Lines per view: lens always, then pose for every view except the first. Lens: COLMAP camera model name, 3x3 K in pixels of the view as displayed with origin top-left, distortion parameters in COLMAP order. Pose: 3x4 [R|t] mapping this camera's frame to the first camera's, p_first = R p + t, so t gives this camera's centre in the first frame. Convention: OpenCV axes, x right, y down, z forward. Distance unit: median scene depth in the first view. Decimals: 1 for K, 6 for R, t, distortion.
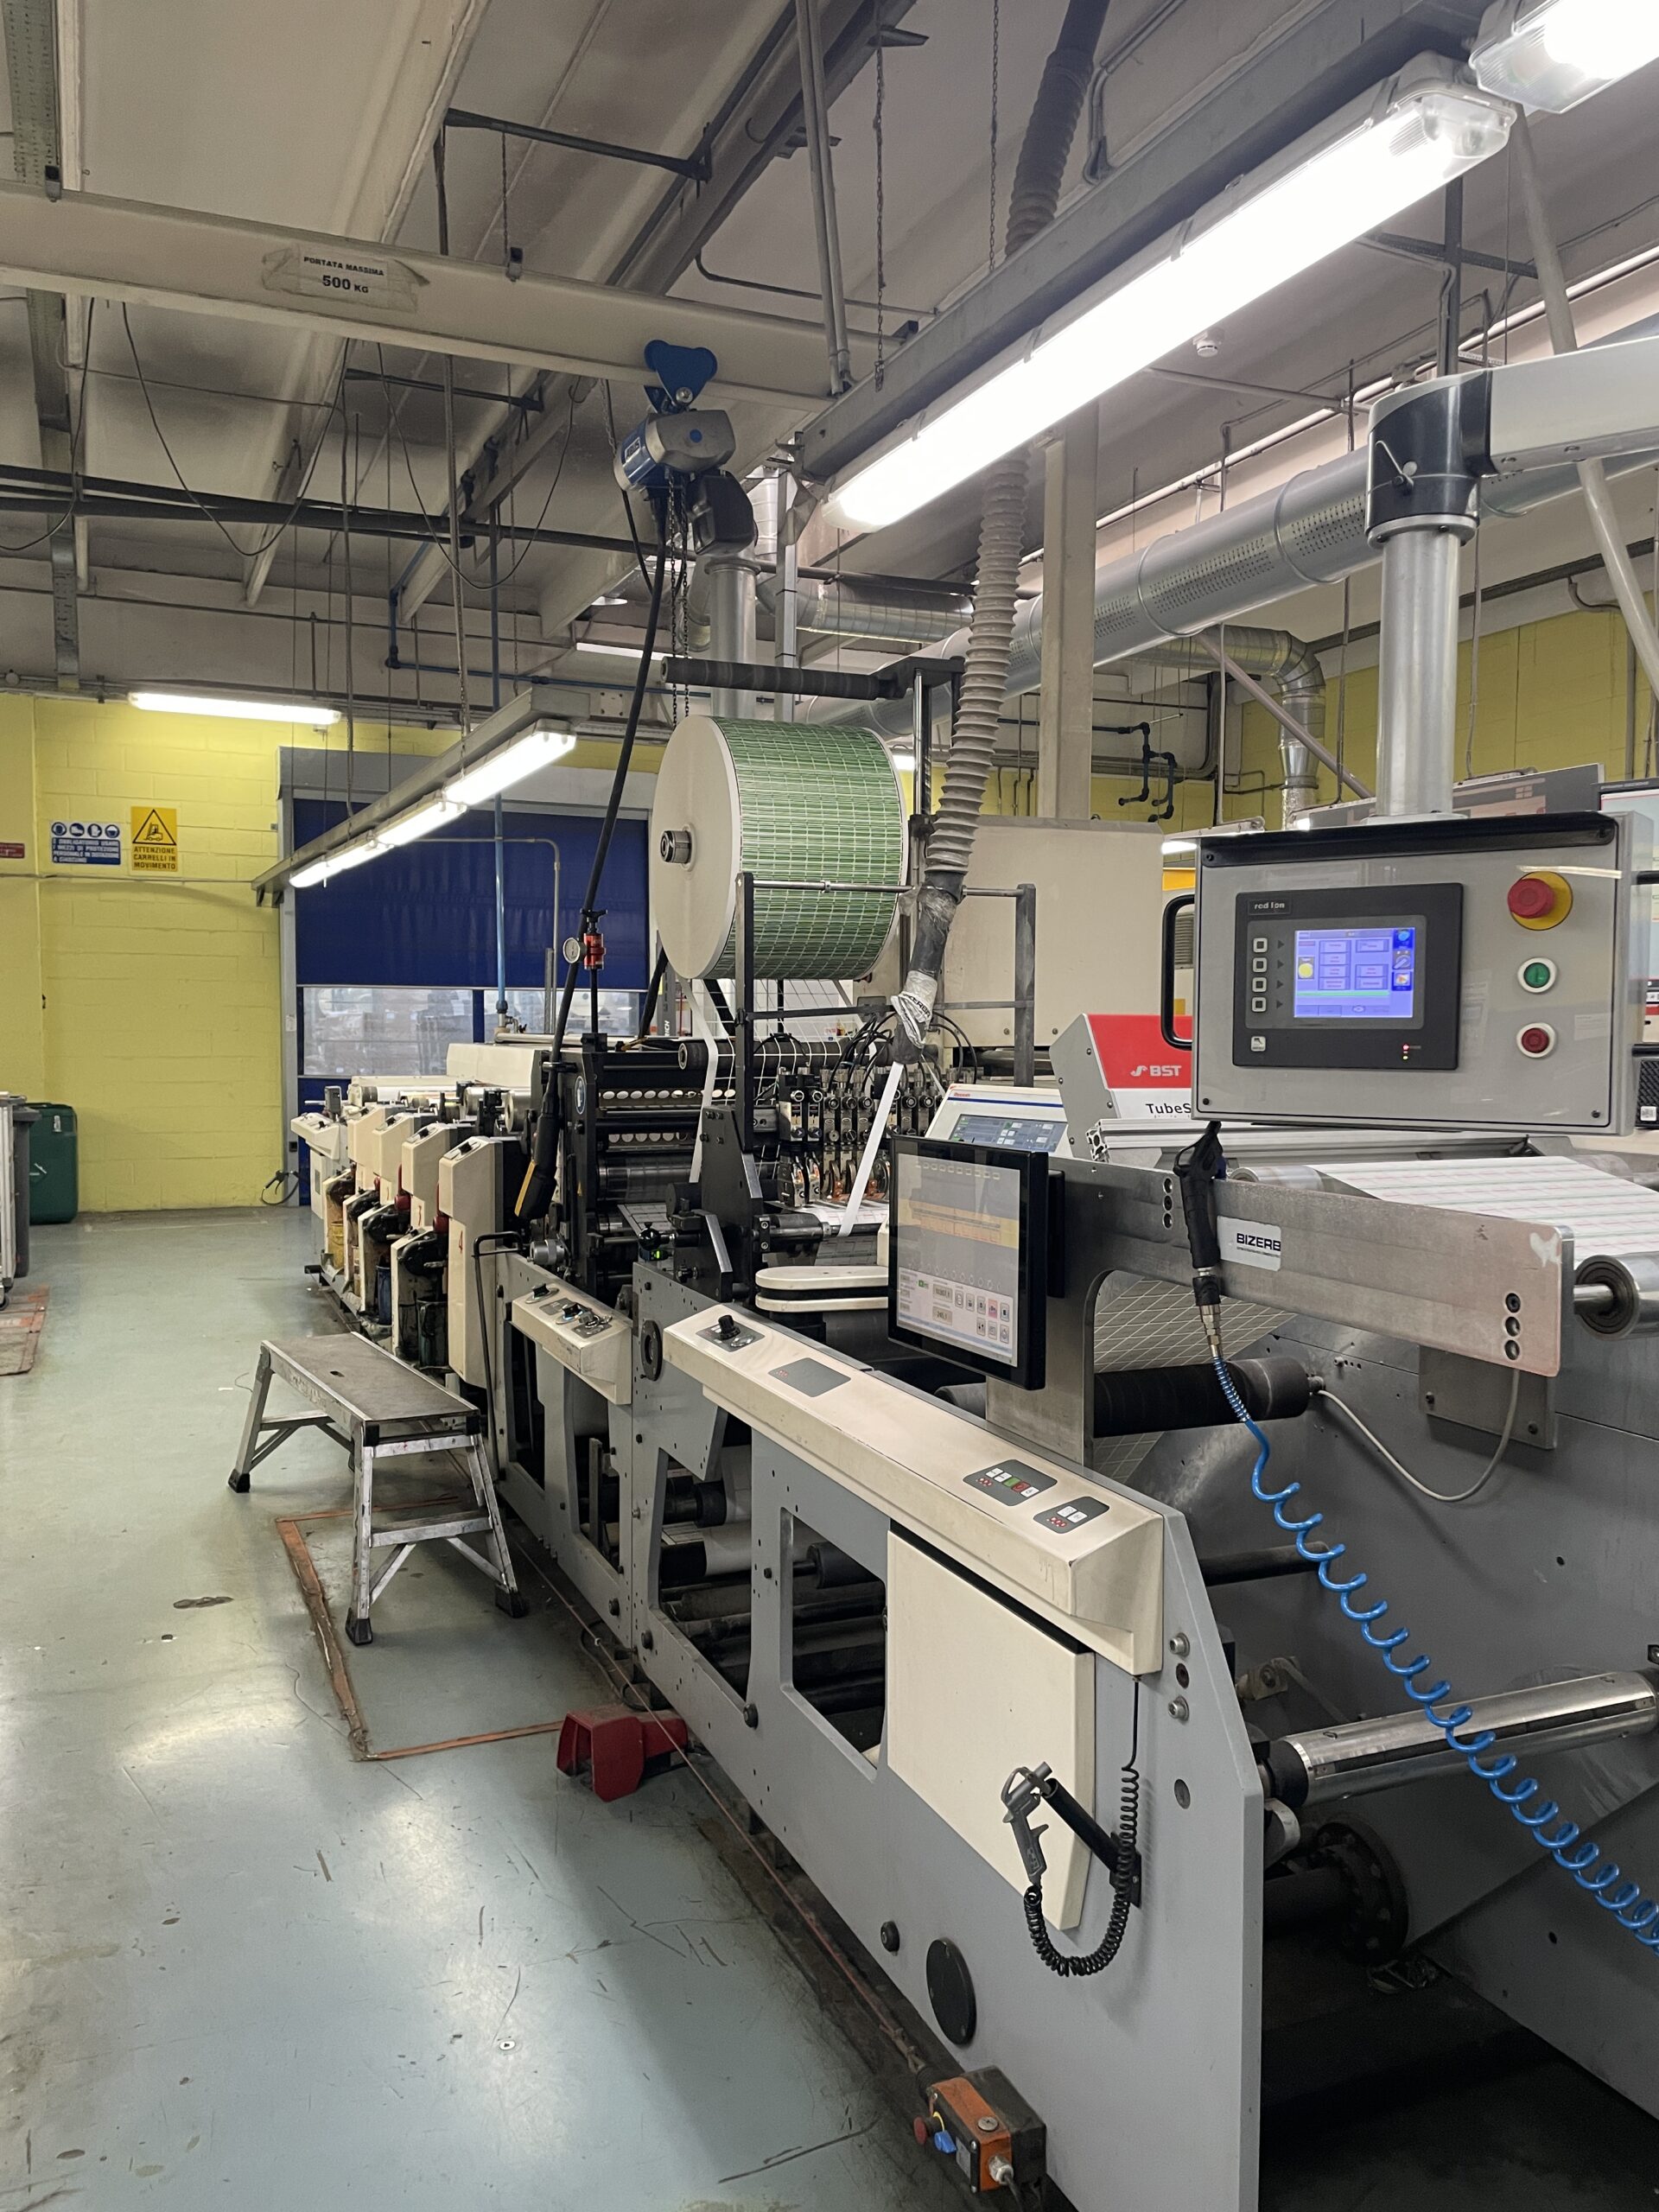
lens RADIAL K [[1689.2, 0, 829.5], [0, 1689.2, 1106.0], [0, 0, 1]] dist [0.091423, -0.116941]
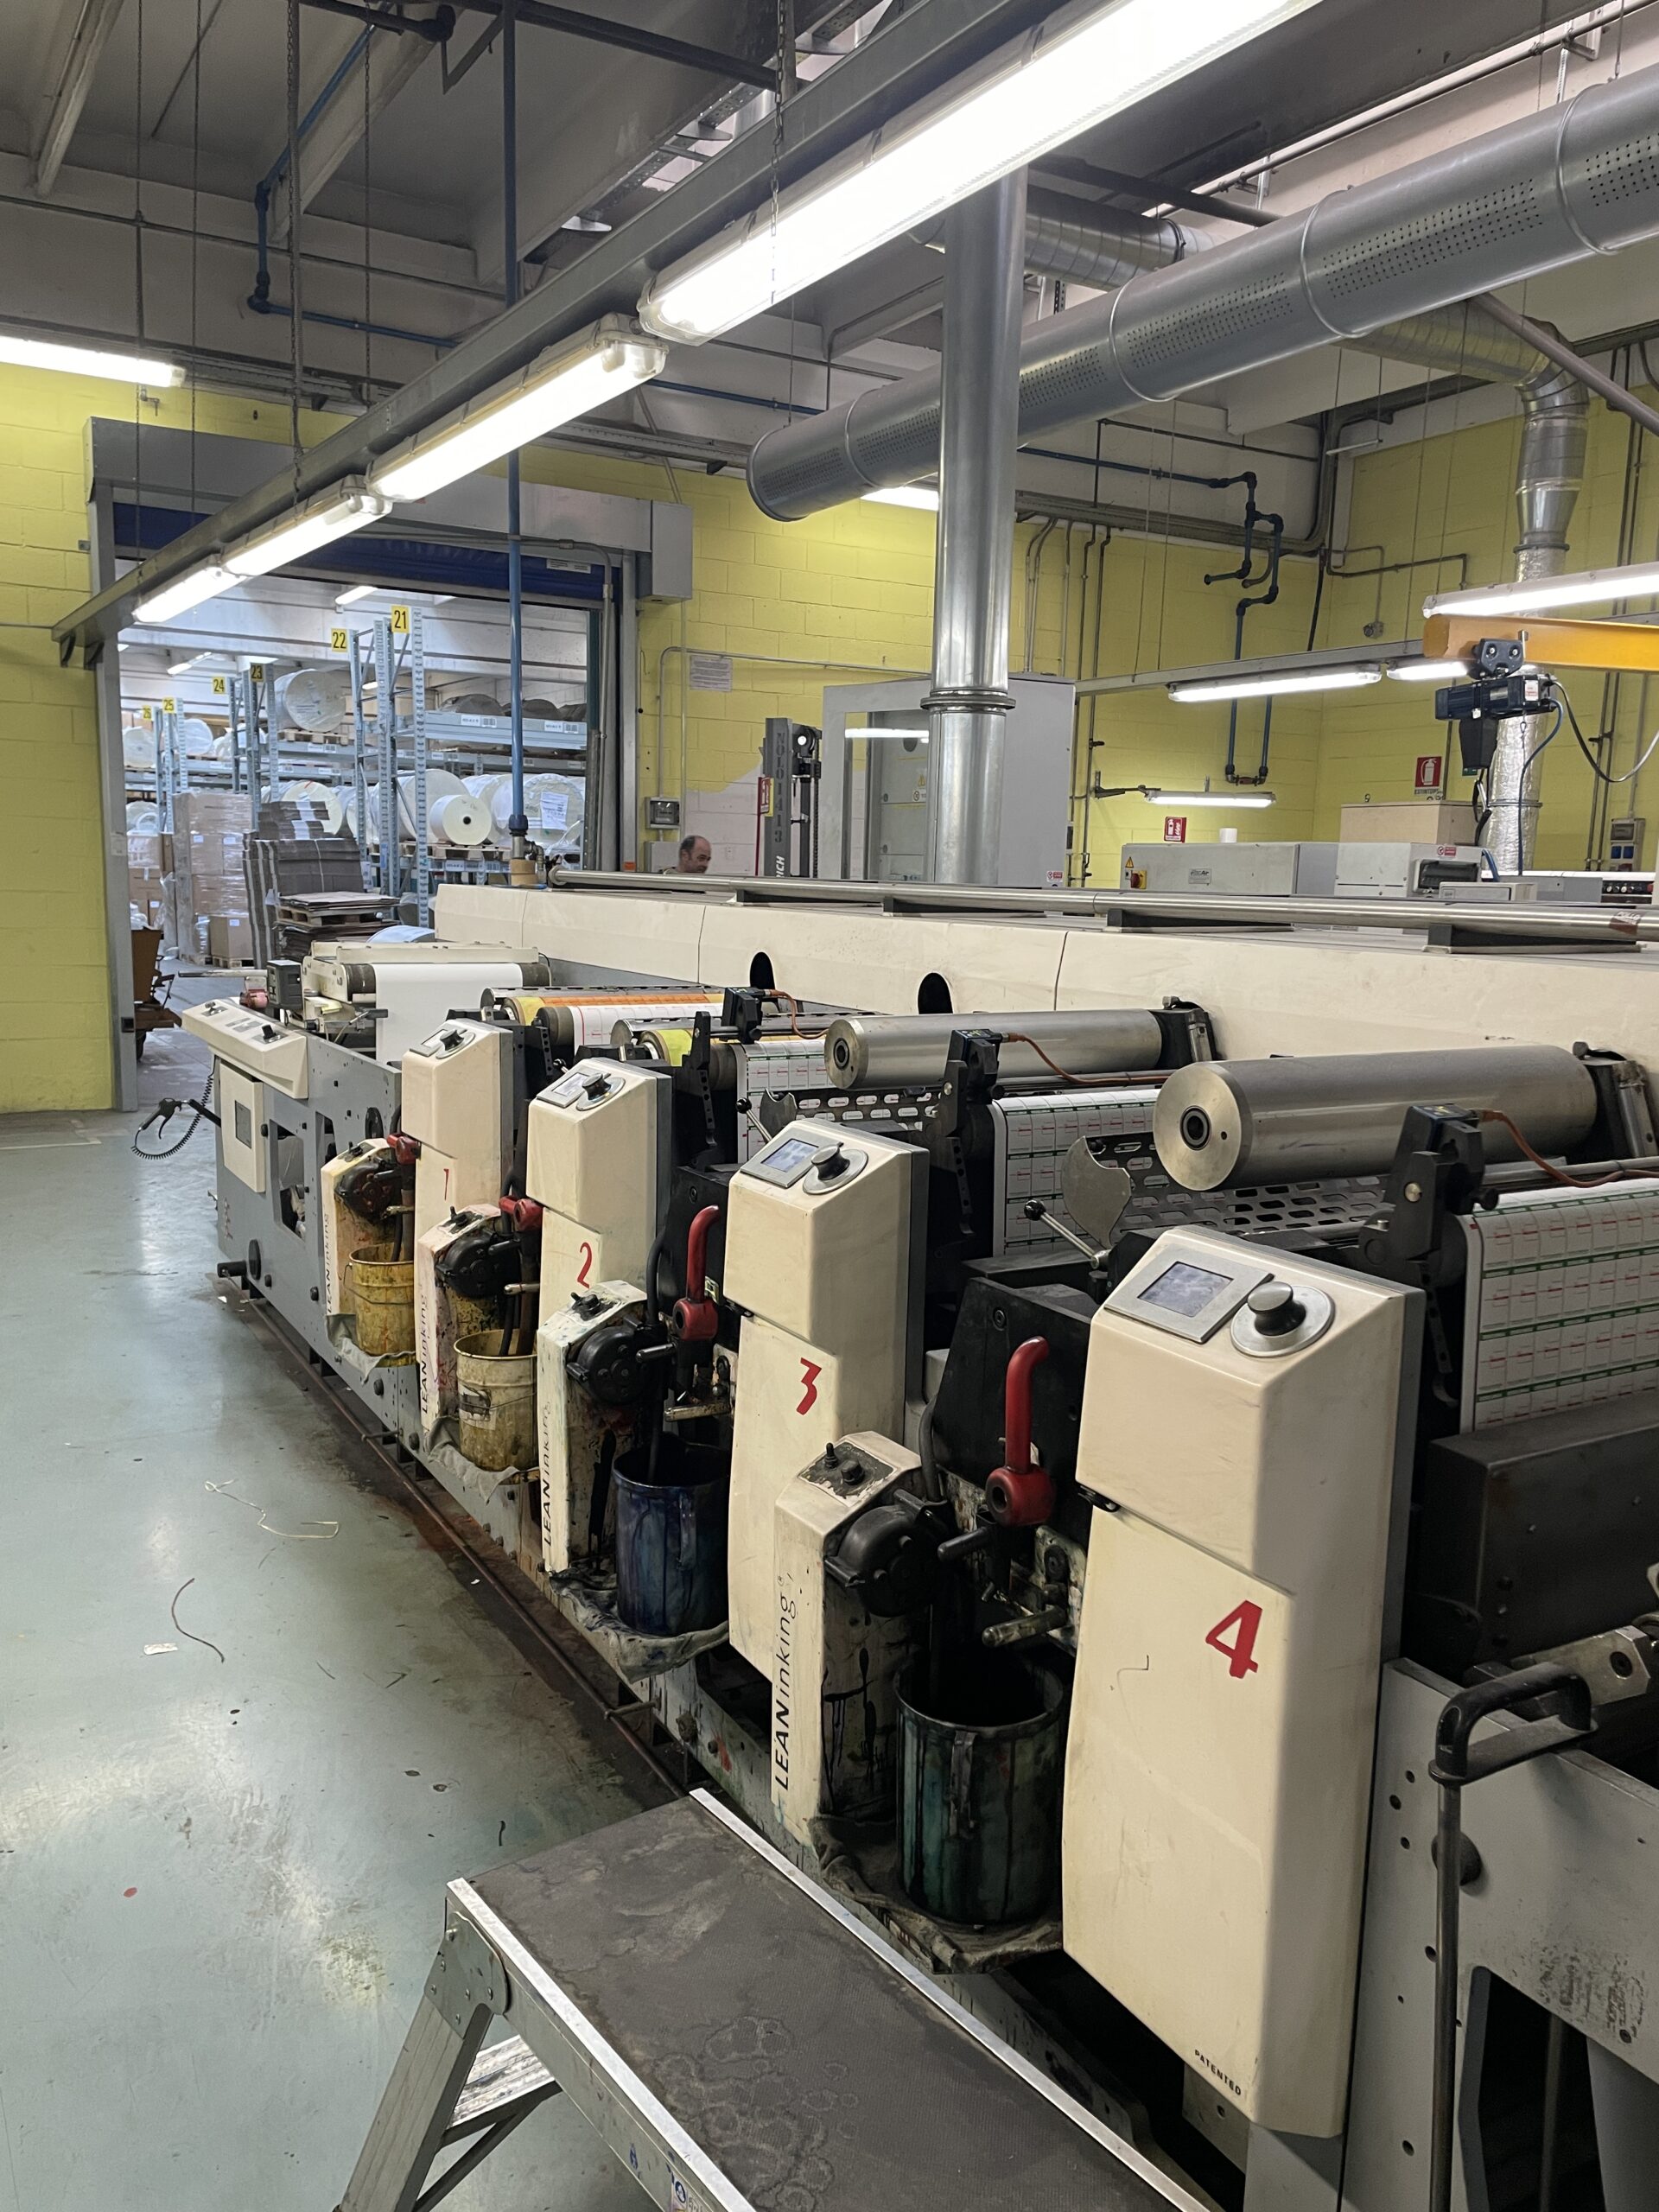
lens RADIAL K [[1691.0, 0, 799.9], [0, 1691.0, 1121.5], [0, 0, 1]] dist [0.128487, -0.159208]
pose [[0.993978, 0.006232, 0.109401, -0.144767], [-0.017283, 0.994801, 0.100361, -0.014228], [-0.108206, -0.101647, 0.988918, 0.334336]]
